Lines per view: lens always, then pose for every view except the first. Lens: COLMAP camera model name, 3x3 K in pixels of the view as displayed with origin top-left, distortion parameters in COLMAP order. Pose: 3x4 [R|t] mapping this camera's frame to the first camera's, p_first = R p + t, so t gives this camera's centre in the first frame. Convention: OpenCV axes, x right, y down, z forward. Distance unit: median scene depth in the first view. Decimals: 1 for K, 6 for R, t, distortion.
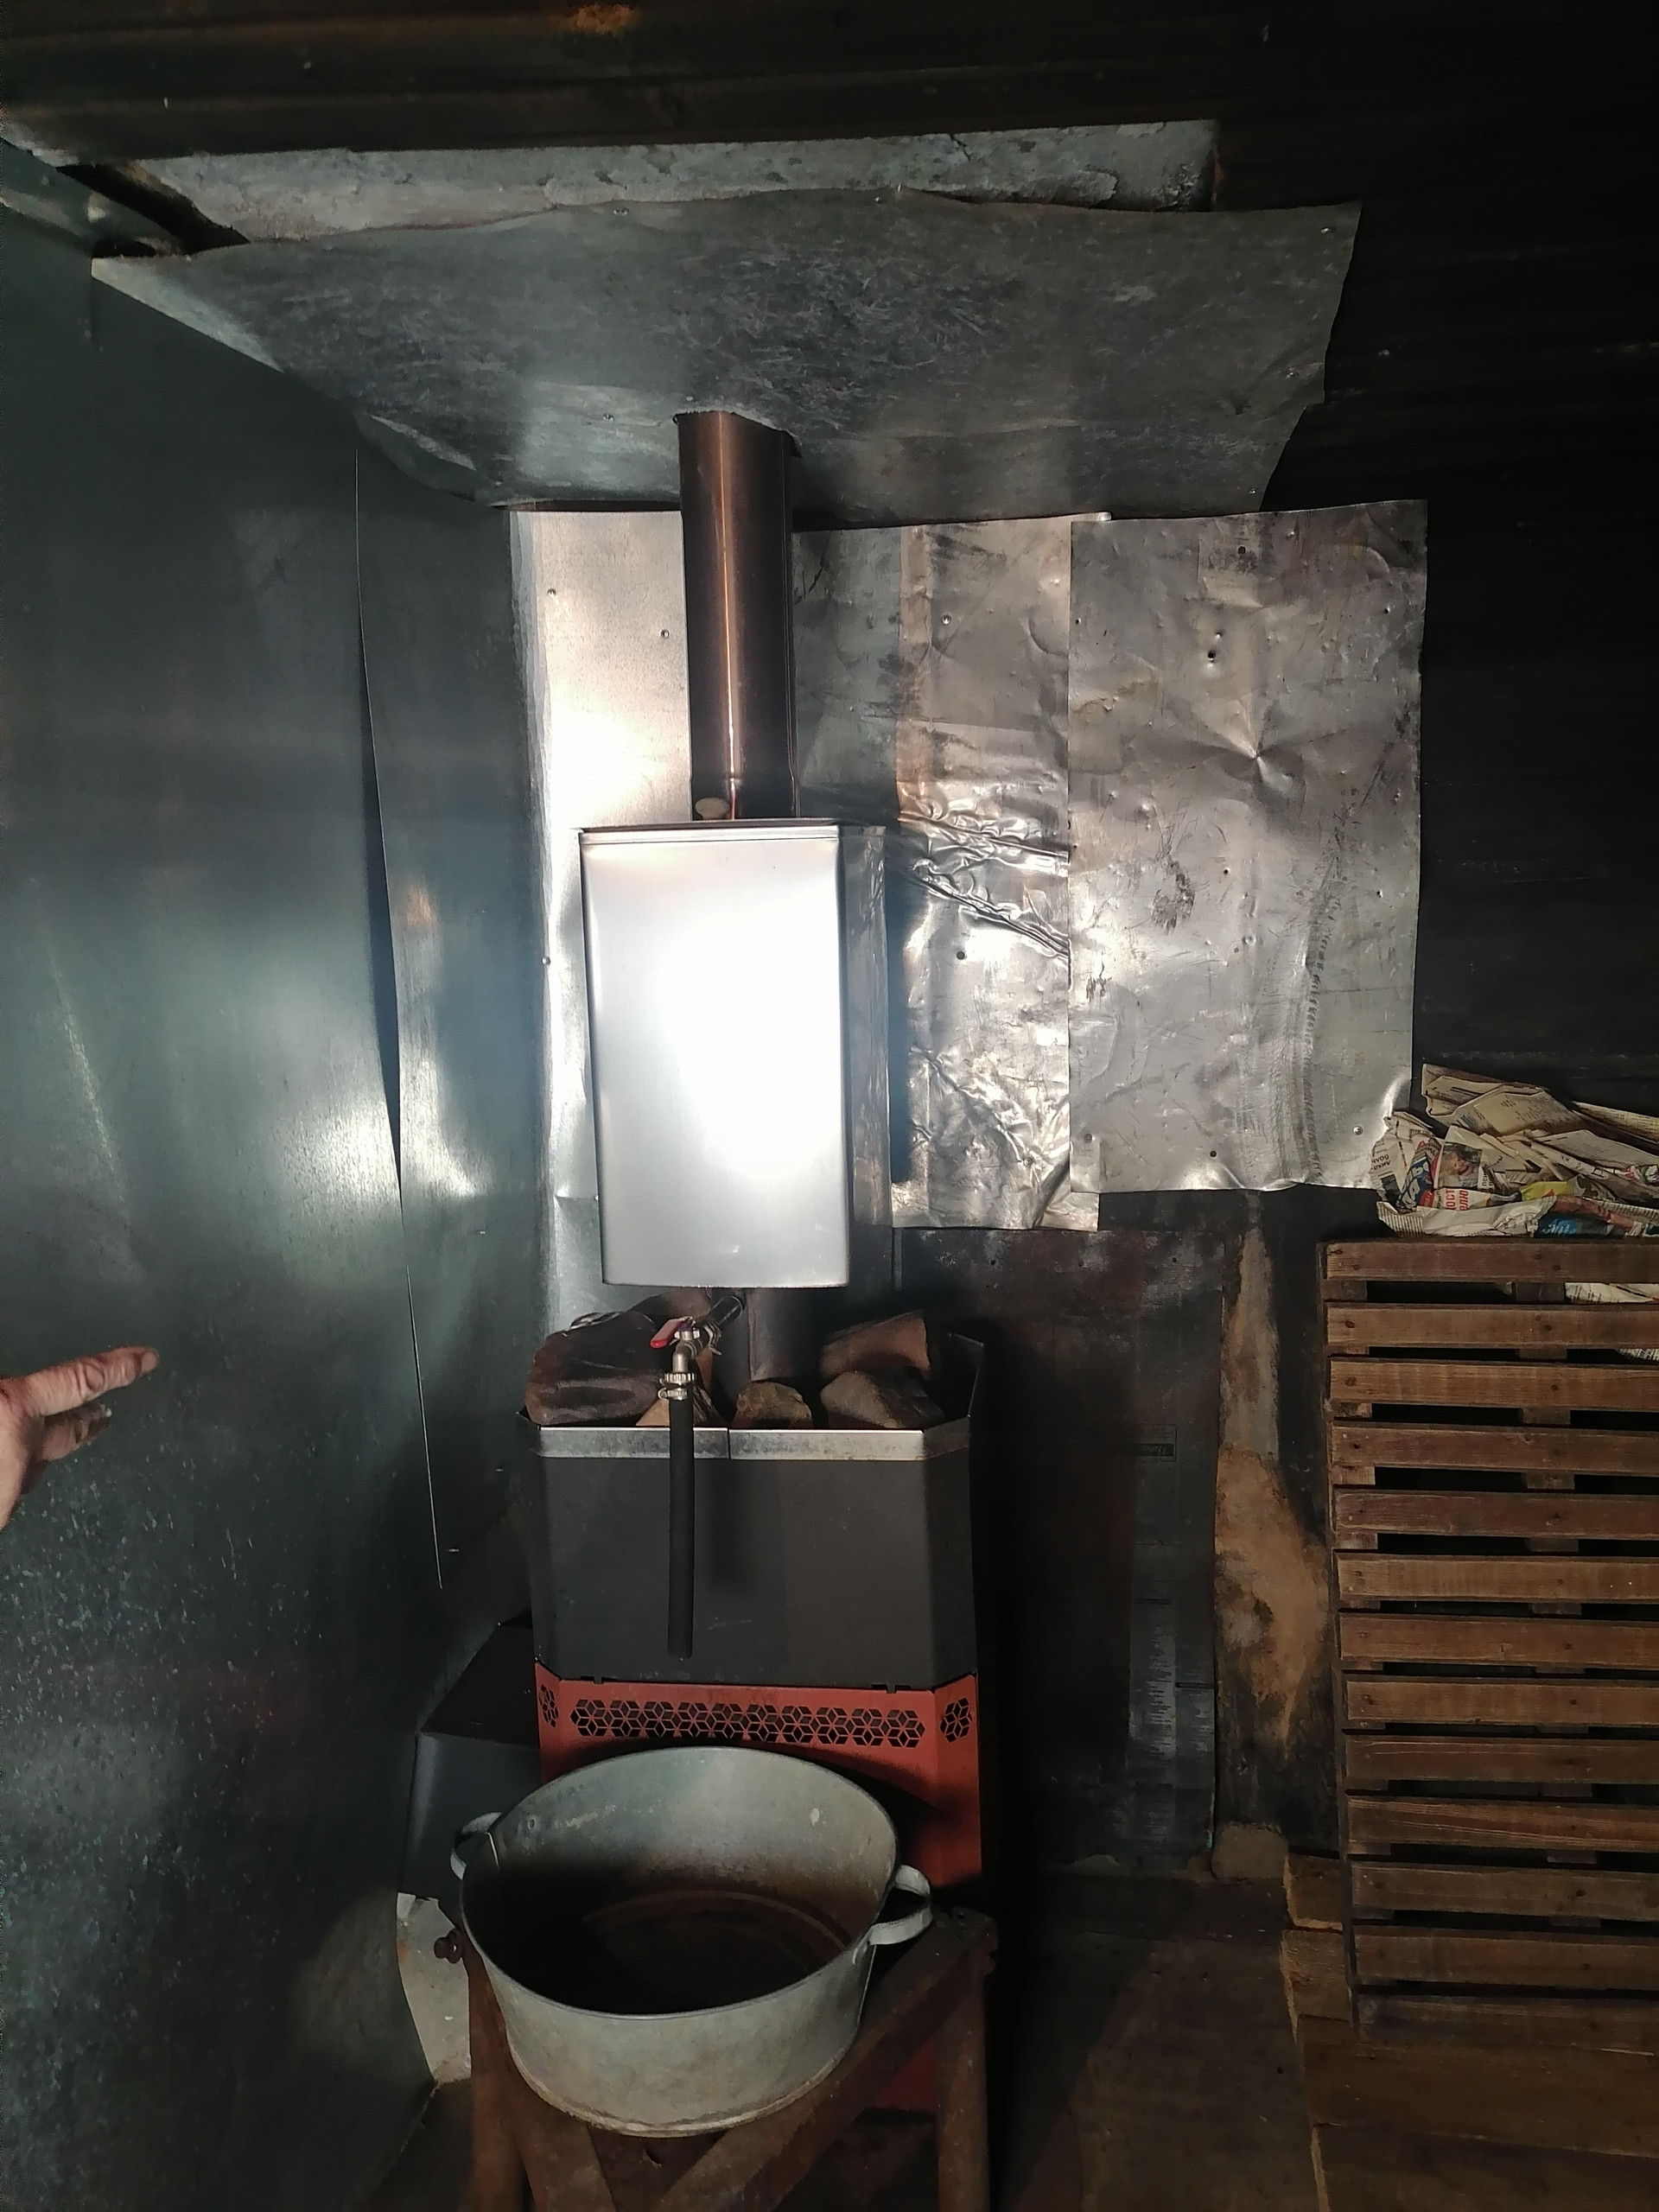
lens RADIAL K [[1625.3, 0, 837.9], [0, 1625.3, 1098.4], [0, 0, 1]] dist [0.057516, -0.051085]
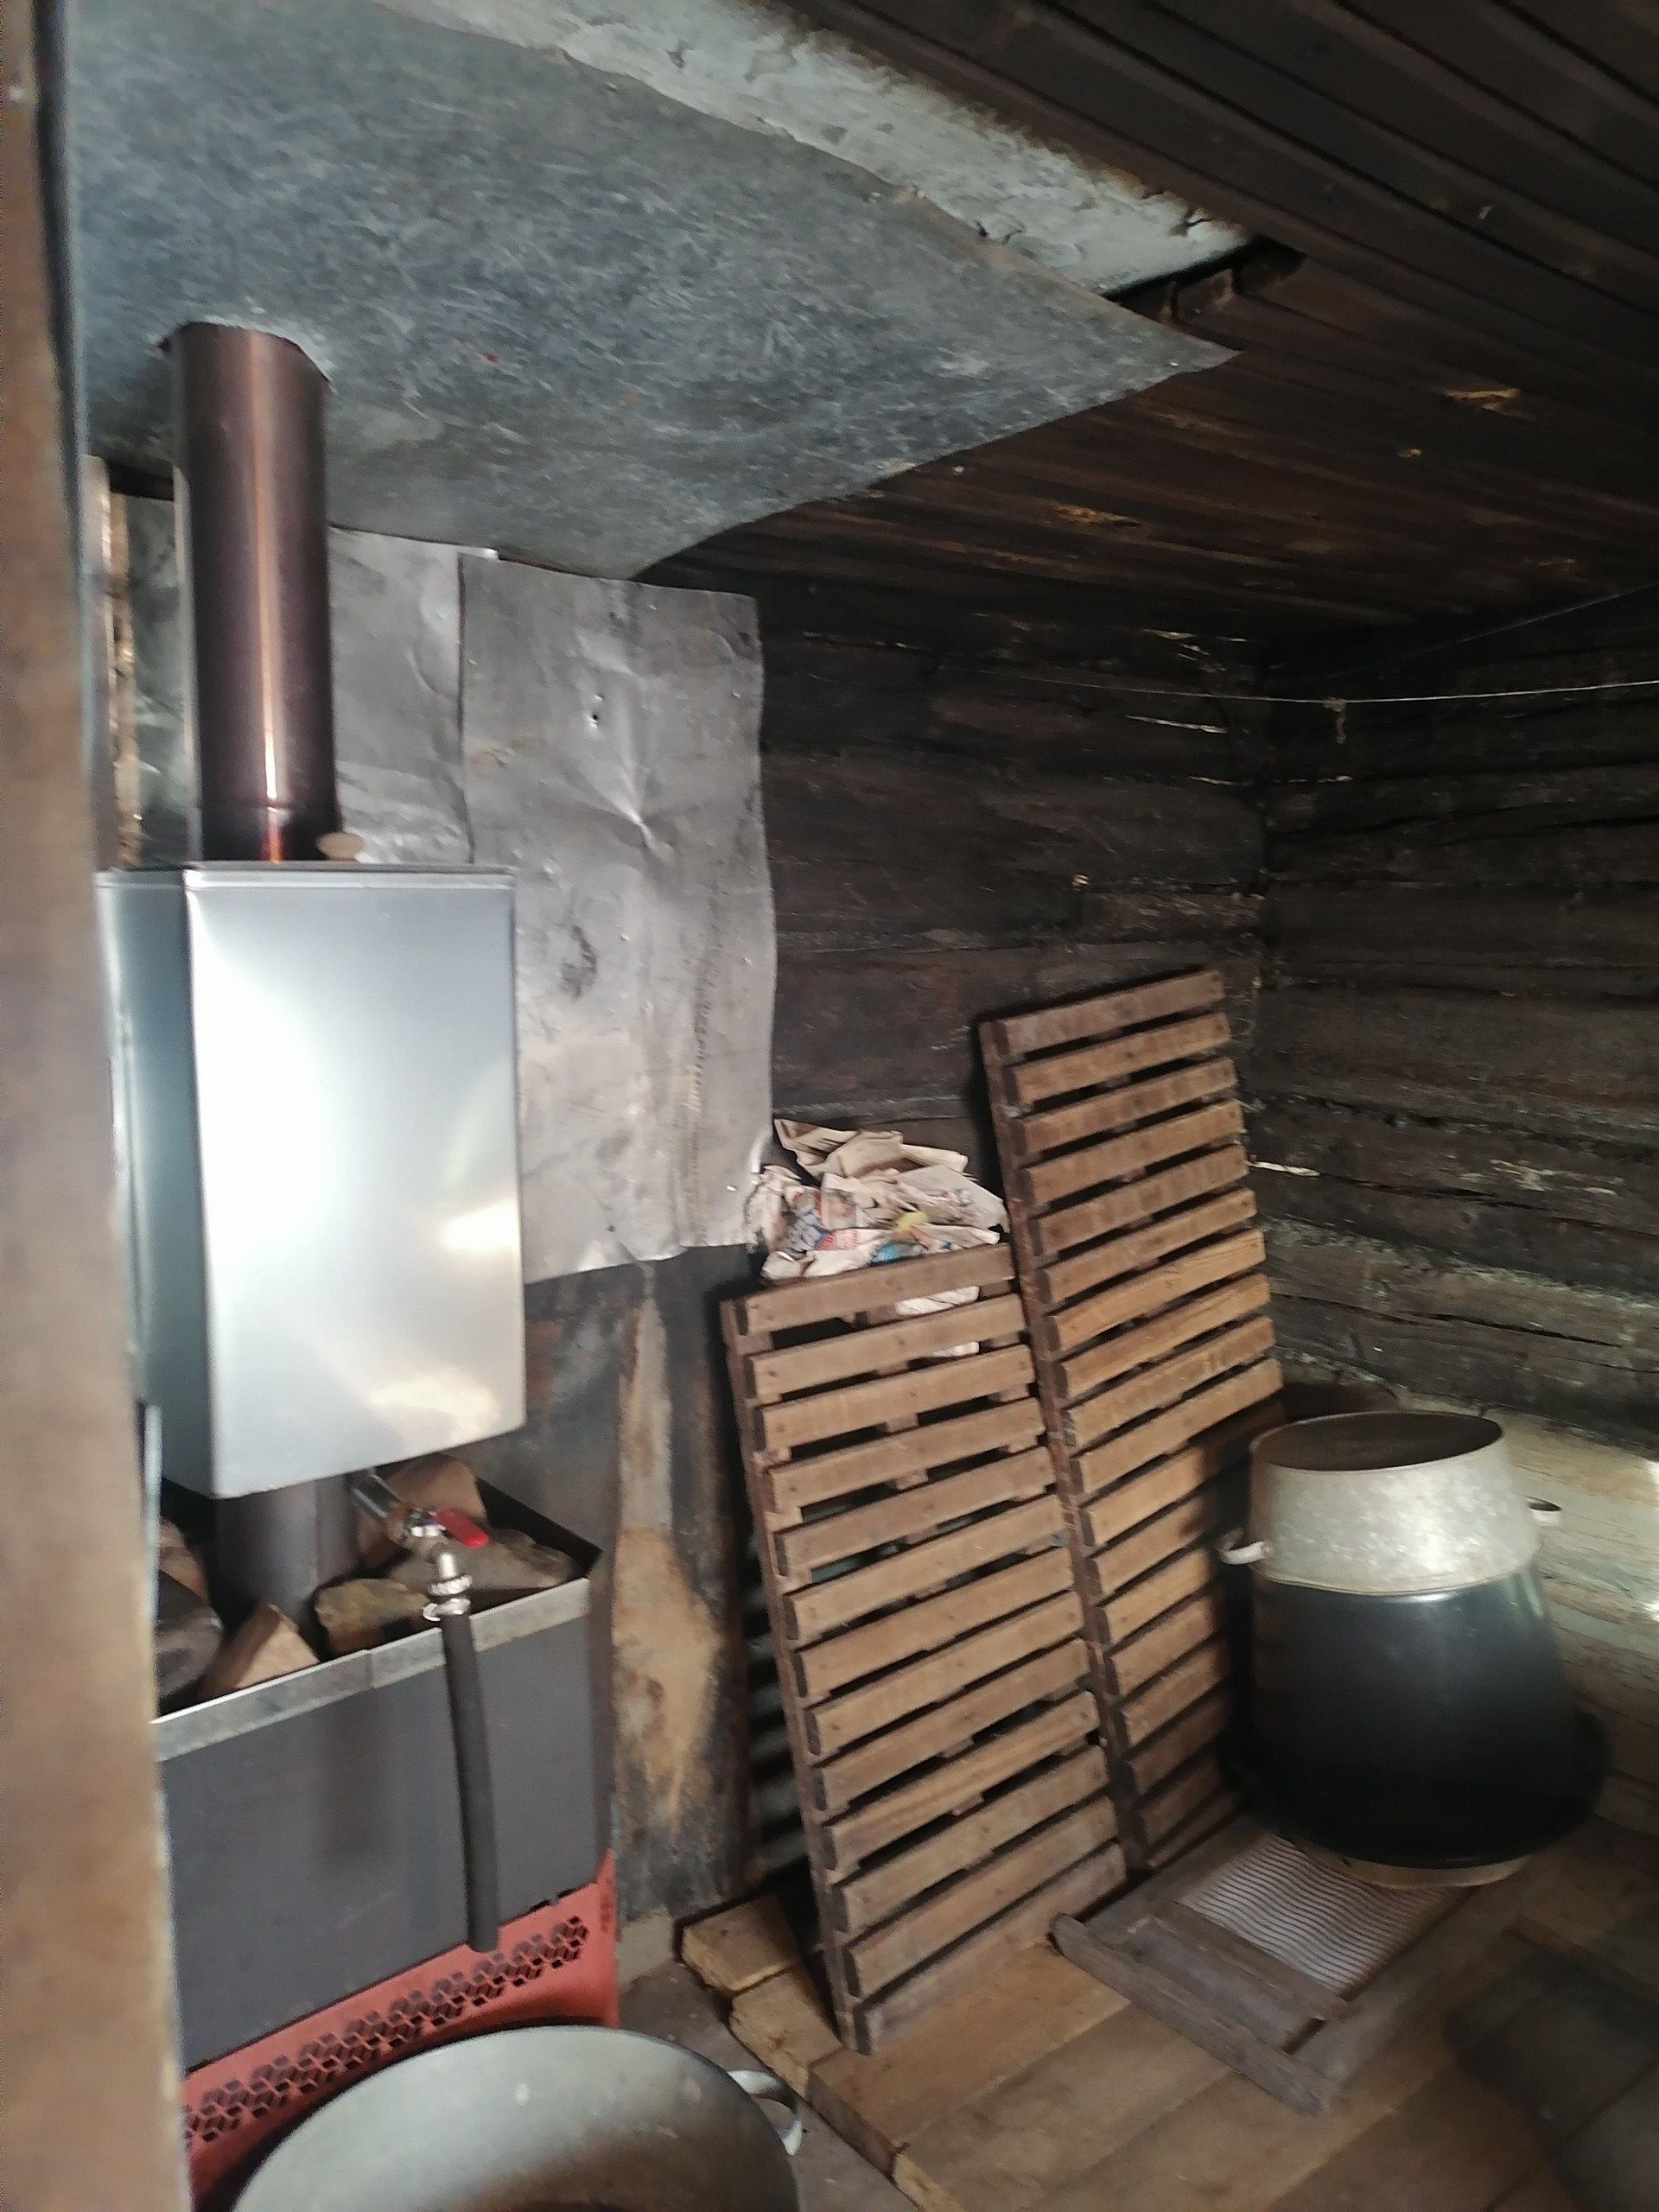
lens RADIAL K [[1625.3, 0, 837.9], [0, 1625.3, 1098.4], [0, 0, 1]] dist [0.057516, -0.051085]
pose [[0.674129, -0.061066, 0.736085, -0.402957], [0.095534, 0.995414, -0.004913, -0.026522], [-0.732409, 0.073633, 0.676871, 0.253533]]
